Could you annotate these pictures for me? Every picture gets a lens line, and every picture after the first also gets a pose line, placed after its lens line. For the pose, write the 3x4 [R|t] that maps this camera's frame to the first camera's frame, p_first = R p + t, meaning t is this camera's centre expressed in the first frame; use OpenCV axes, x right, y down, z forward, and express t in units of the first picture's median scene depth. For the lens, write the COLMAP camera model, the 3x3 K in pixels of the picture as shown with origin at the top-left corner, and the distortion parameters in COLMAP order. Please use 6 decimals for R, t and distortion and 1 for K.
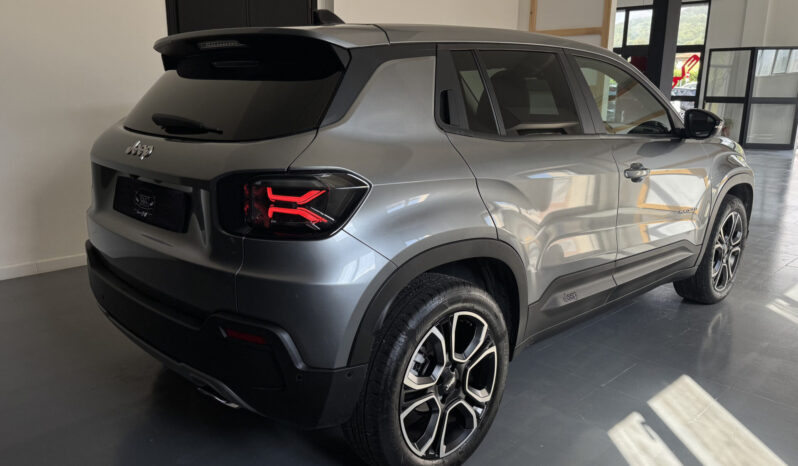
lens RADIAL K [[656.5, 0, 399.0], [0, 656.5, 233.0], [0, 0, 1]] dist [-0.008445, -0.006685]
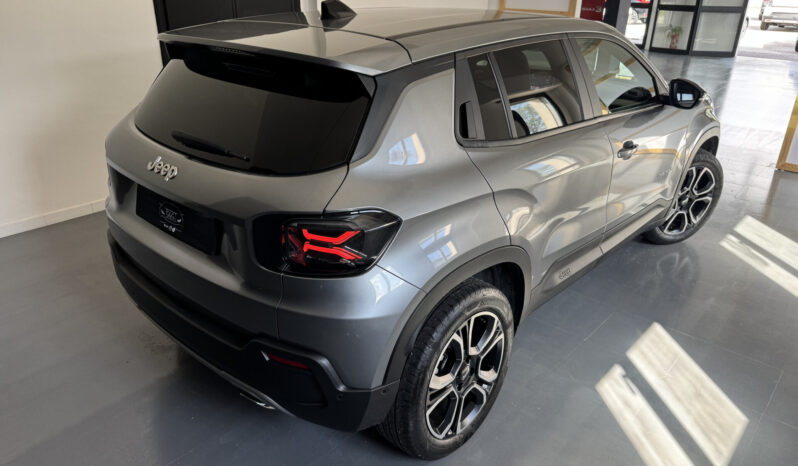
lens RADIAL K [[594.7, 0, 396.5], [0, 594.7, 232.5], [0, 0, 1]] dist [0.007339, 0.001785]
pose [[0.998401, -0.023106, 0.051584, -0.086919], [0.012870, 0.981588, 0.190578, -0.201752], [-0.055037, -0.189609, 0.980316, 0.063923]]
